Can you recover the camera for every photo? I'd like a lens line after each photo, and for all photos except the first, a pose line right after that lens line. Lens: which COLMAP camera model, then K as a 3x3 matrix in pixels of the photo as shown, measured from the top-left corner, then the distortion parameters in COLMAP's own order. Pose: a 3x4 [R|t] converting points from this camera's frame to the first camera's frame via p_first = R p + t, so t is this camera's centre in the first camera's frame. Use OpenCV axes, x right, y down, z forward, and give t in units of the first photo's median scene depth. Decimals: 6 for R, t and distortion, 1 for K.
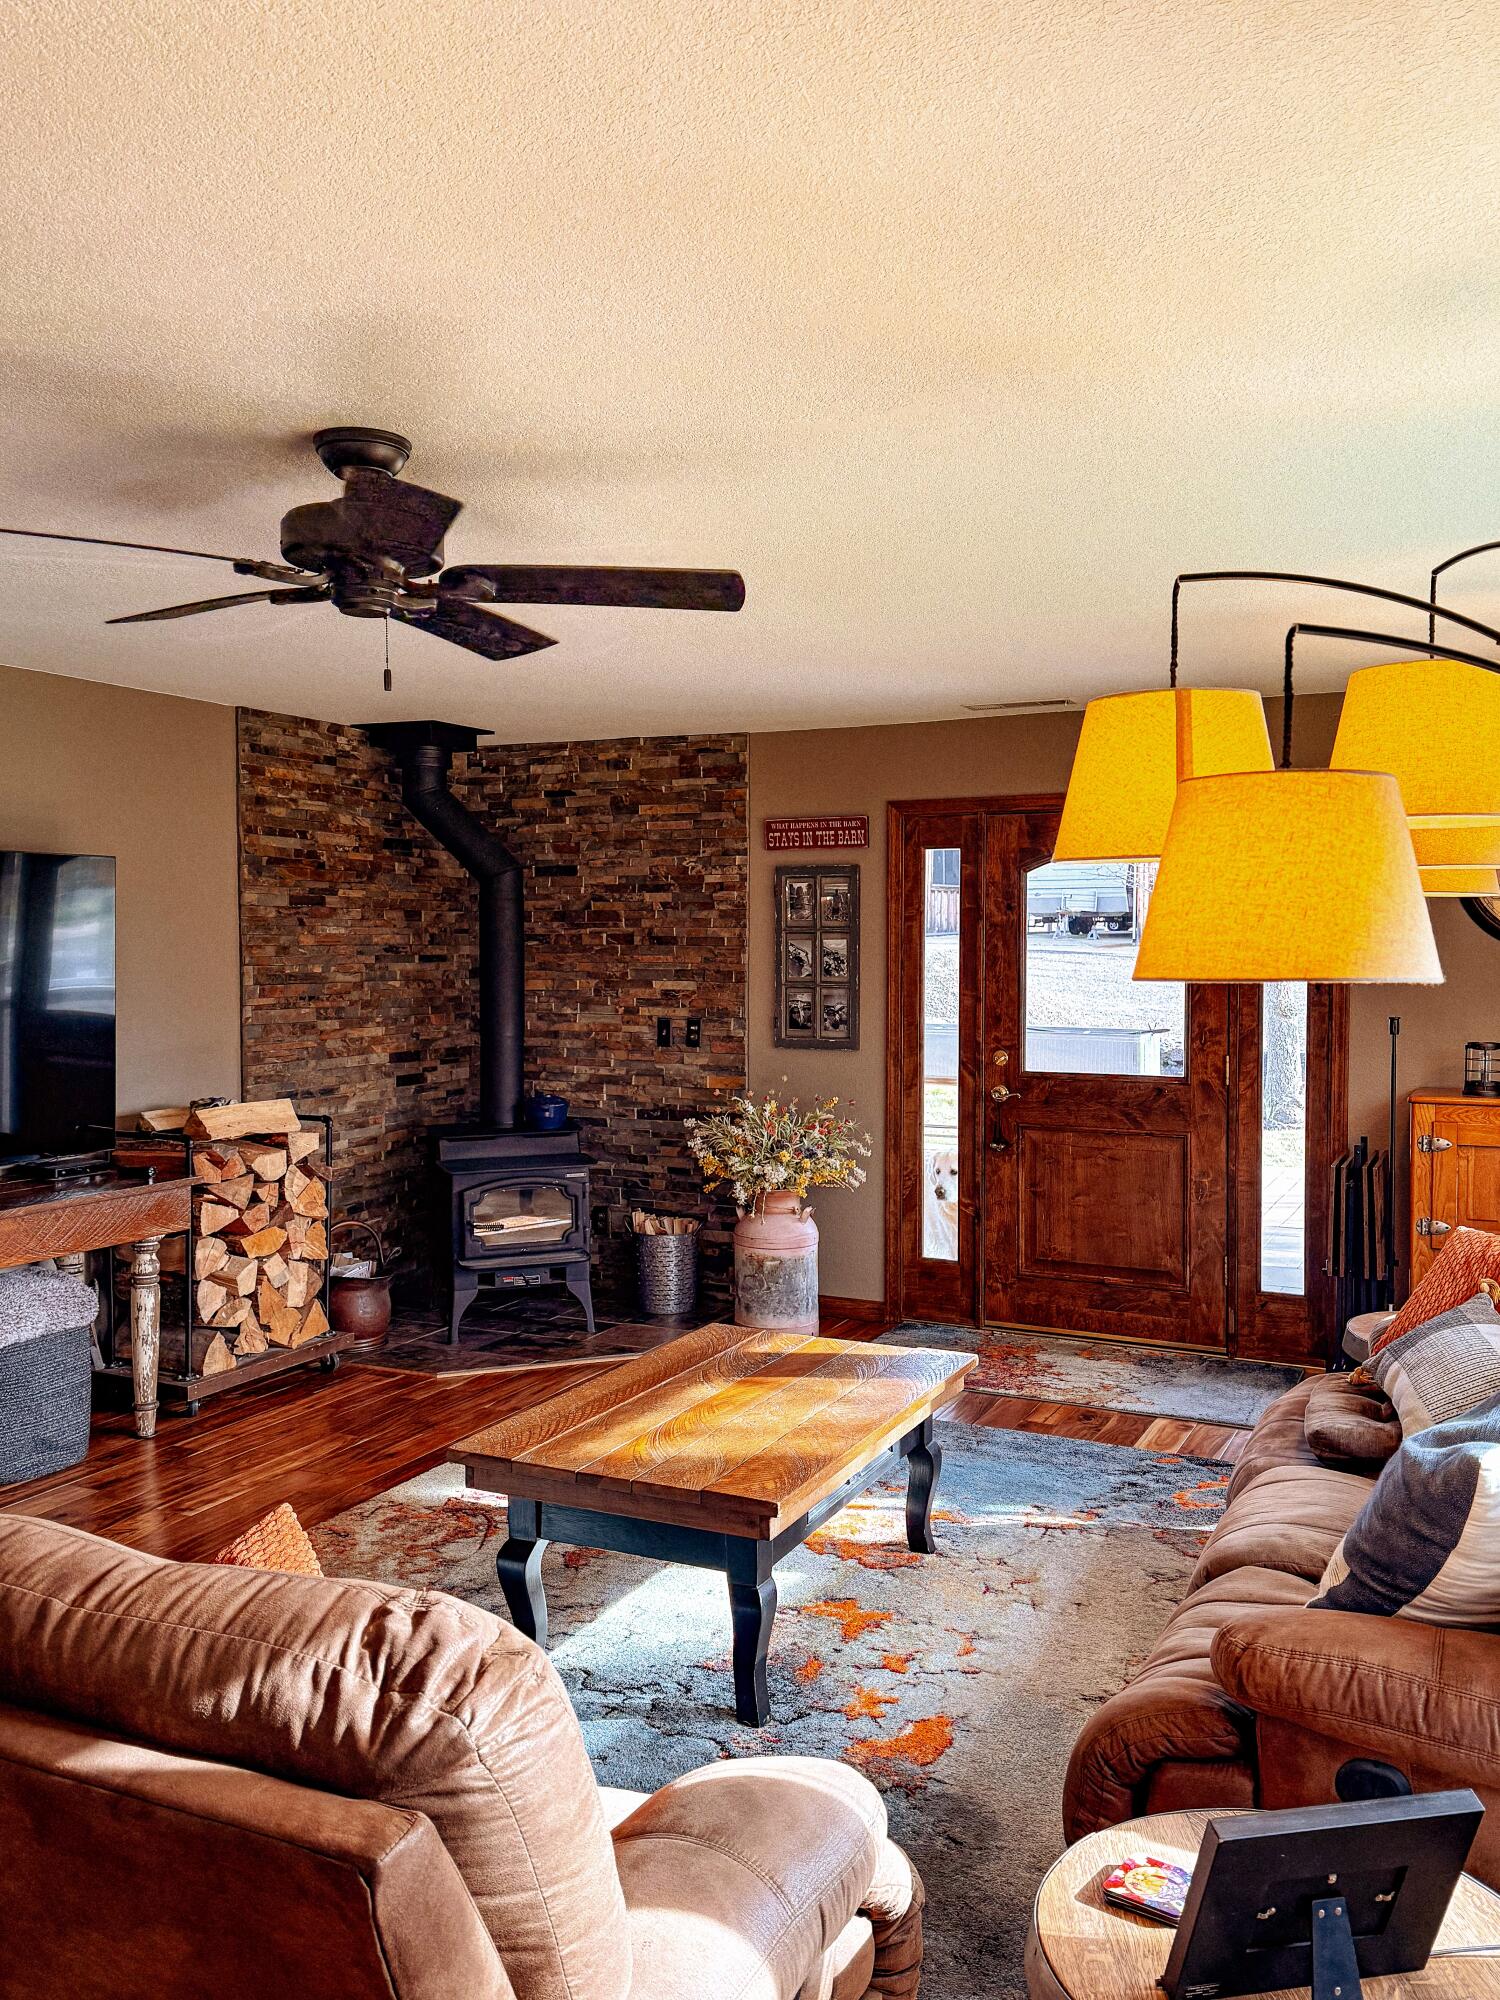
lens RADIAL K [[1634.2, 0, 750.0], [0, 1634.2, 1000.0], [0, 0, 1]] dist [0.129969, -0.000805]
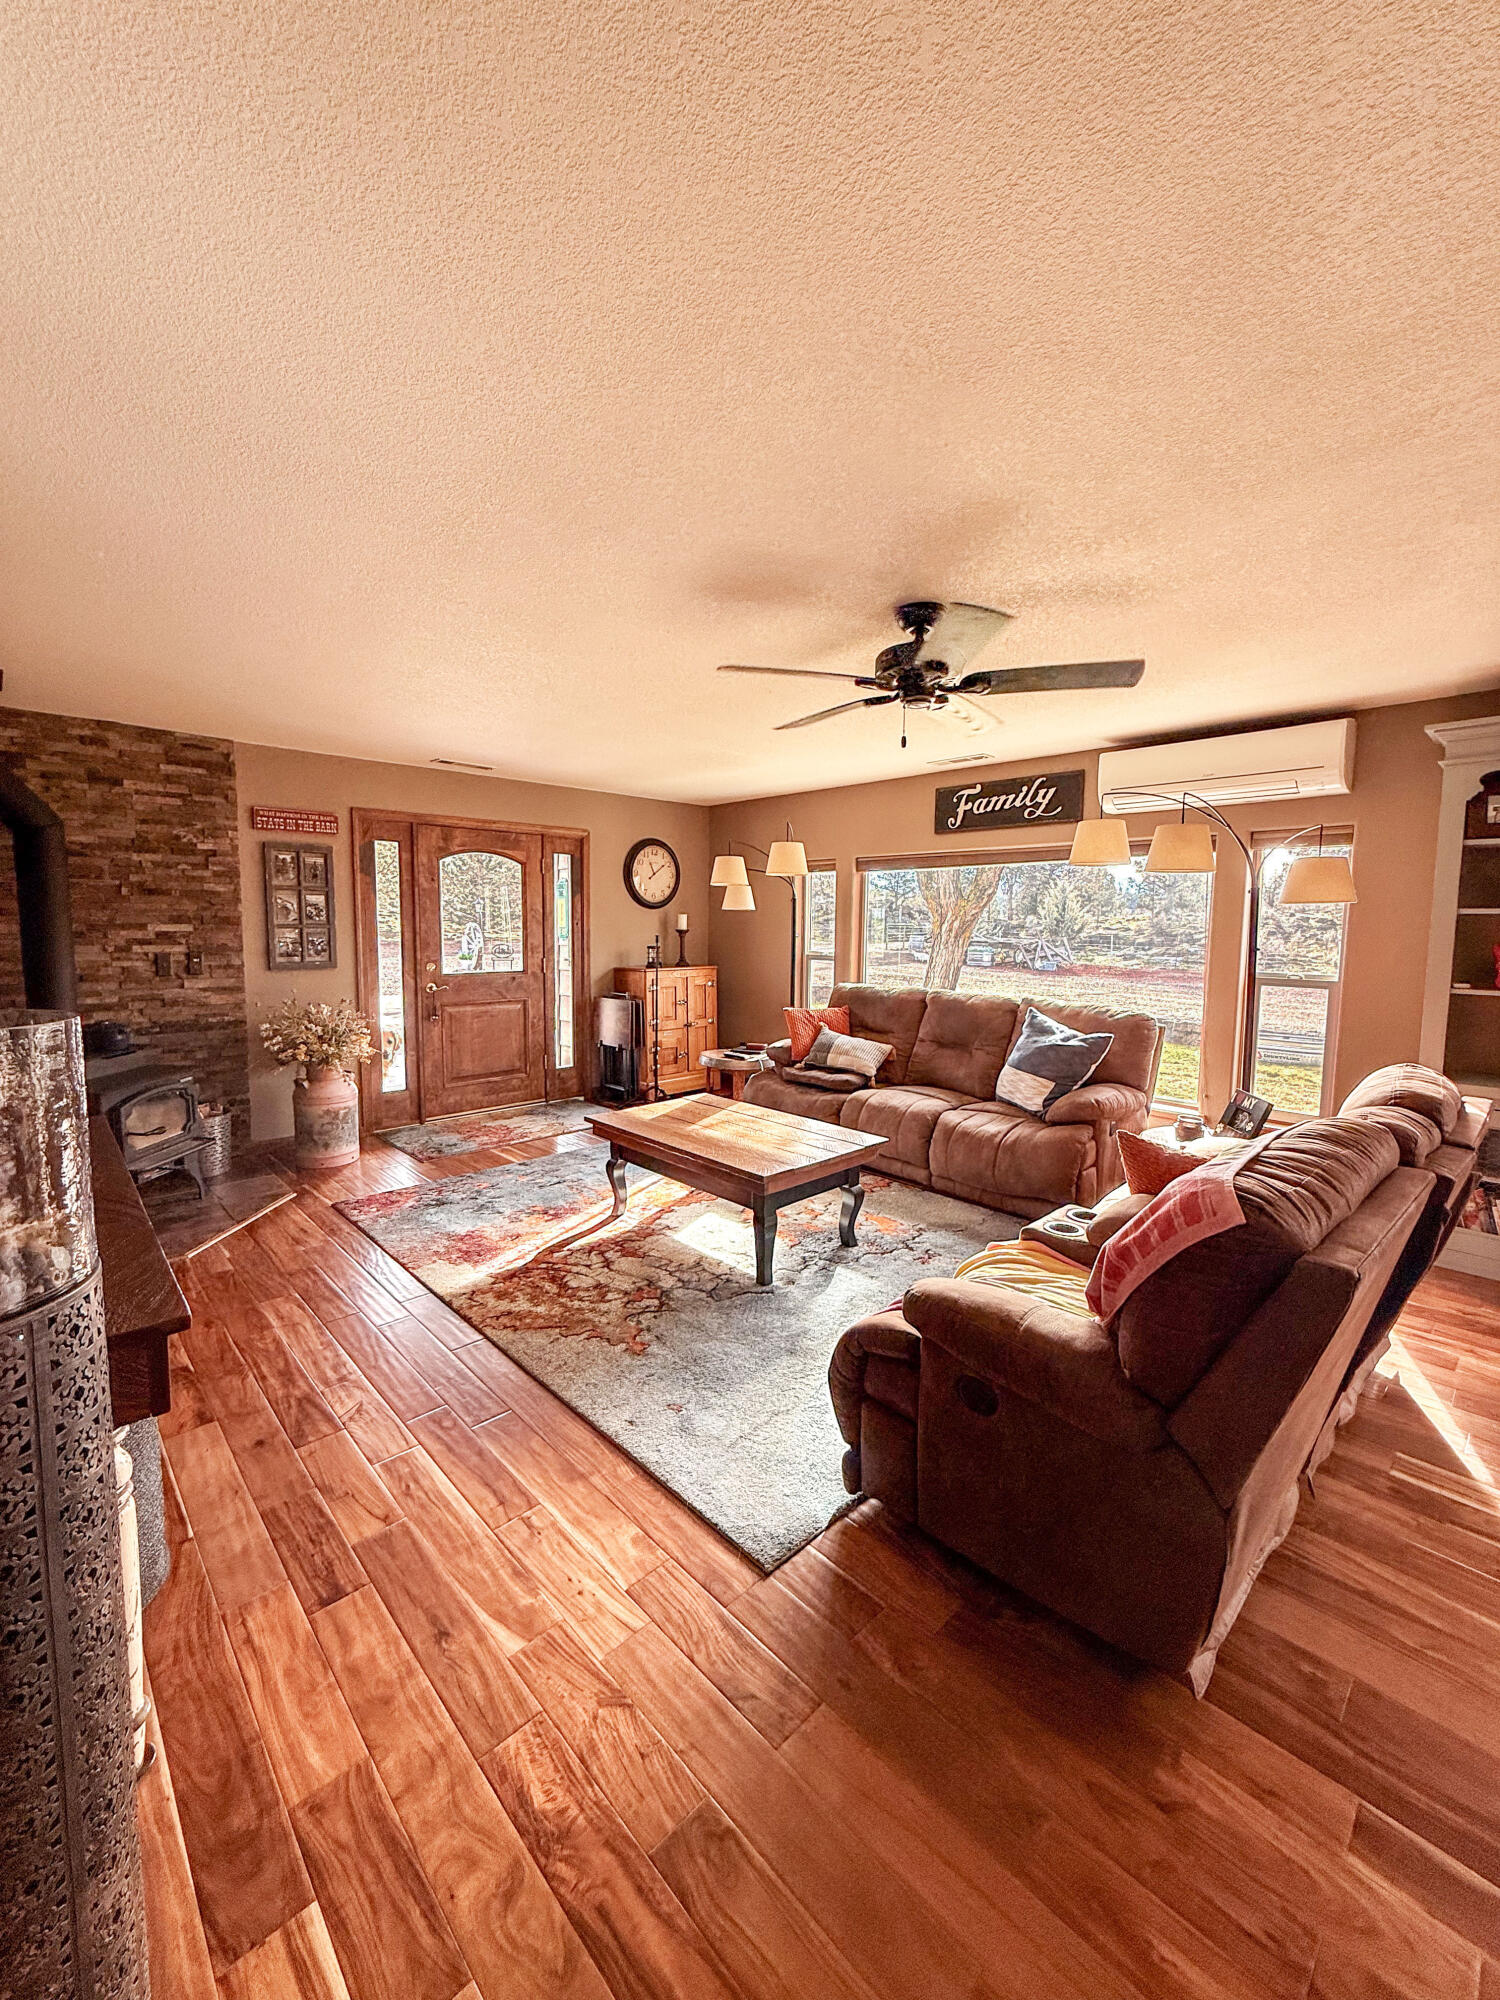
lens RADIAL K [[795.1, 0, 750.0], [0, 795.1, 1000.0], [0, 0, 1]] dist [0.001392, 0.000022]
pose [[0.349108, -0.090798, 0.932673, -0.484048], [0.025146, 0.995844, 0.087536, 0.004272], [-0.936745, -0.007106, 0.349941, 0.364485]]
